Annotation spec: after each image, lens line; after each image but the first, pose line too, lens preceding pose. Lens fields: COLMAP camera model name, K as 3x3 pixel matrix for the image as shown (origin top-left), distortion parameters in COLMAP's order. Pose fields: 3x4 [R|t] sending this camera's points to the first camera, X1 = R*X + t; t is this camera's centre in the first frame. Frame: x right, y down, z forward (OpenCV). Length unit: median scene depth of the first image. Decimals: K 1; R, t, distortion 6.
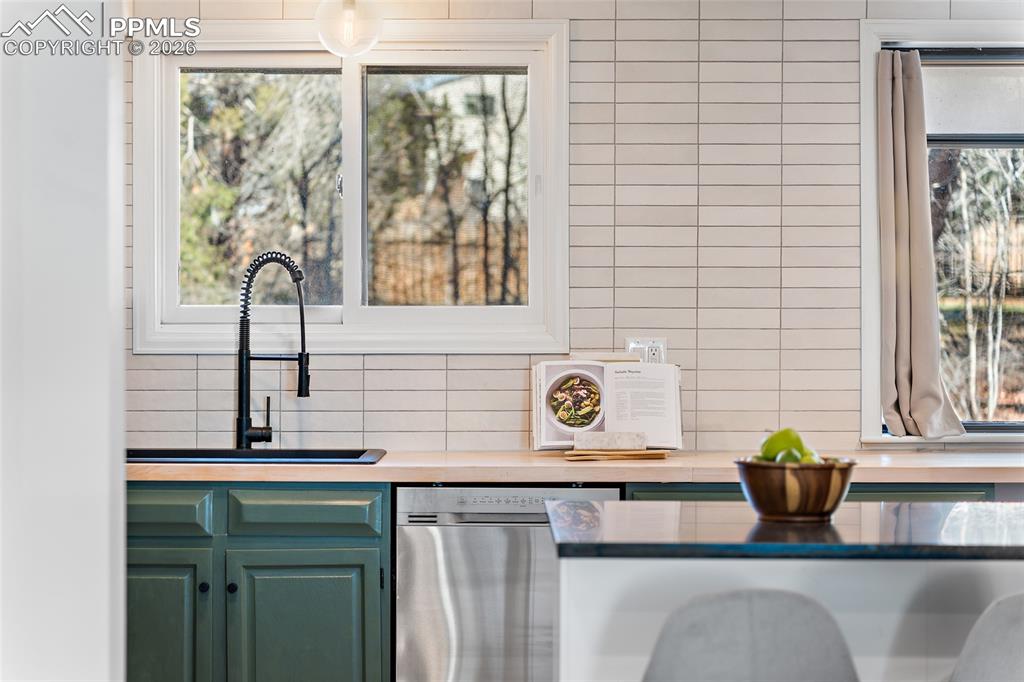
lens RADIAL K [[2214.7, 0, 512.0], [0, 2214.7, 341.0], [0, 0, 1]] dist [-0.031384, 0.004916]
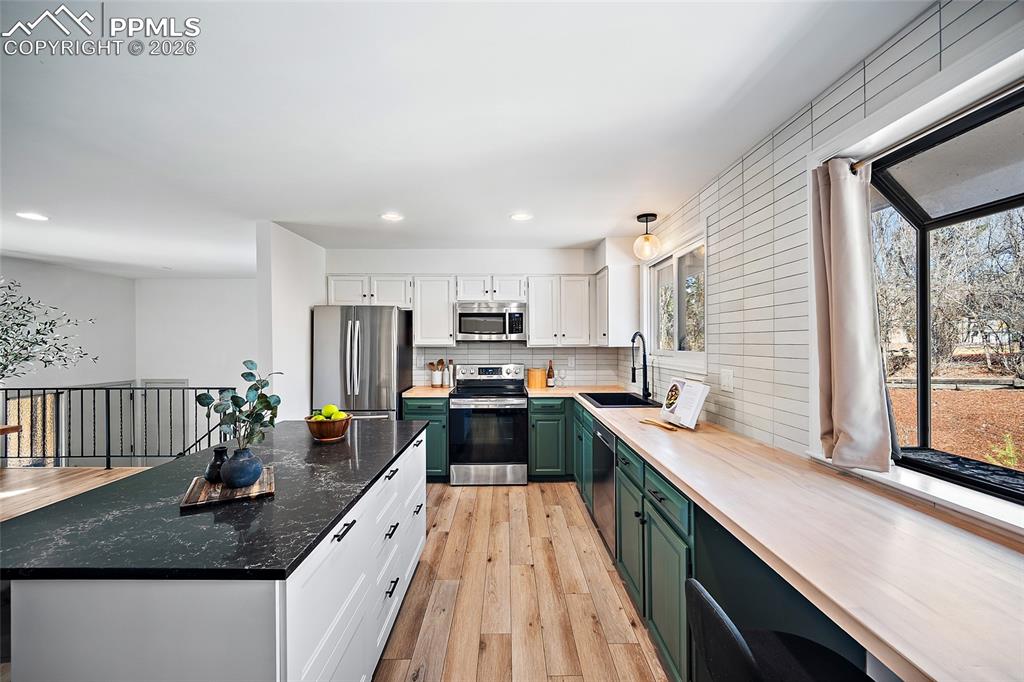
lens RADIAL K [[408.1, 0, 504.9], [0, 408.1, 345.8], [0, 0, 1]] dist [-0.001033, -0.000096]
pose [[-0.012713, 0.006908, -0.999895, 0.427248], [0.002505, 0.999973, 0.006876, -0.025803], [0.999916, -0.002417, -0.012730, 0.824044]]
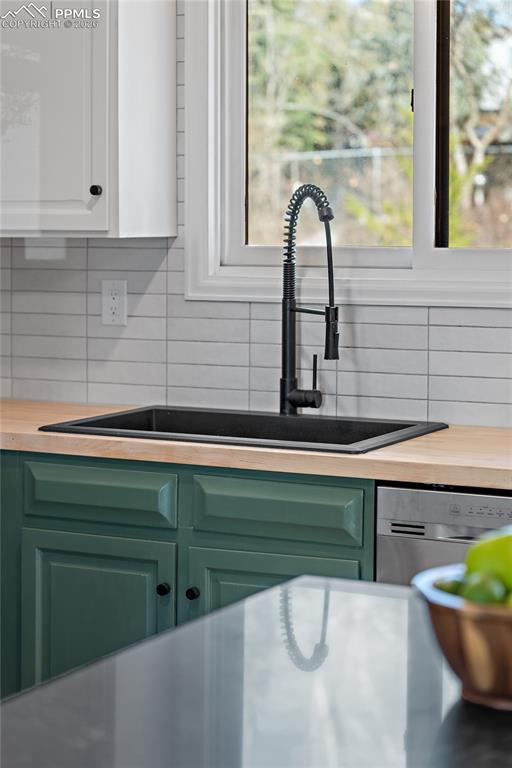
lens RADIAL K [[1755.9, 0, 256.0], [0, 1755.9, 384.0], [0, 0, 1]] dist [-0.080337, -0.136737]
pose [[0.888210, 0.044206, -0.457307, 0.177736], [-0.001859, 0.995698, 0.092640, -0.025881], [0.459435, -0.081434, 0.884471, 0.395549]]
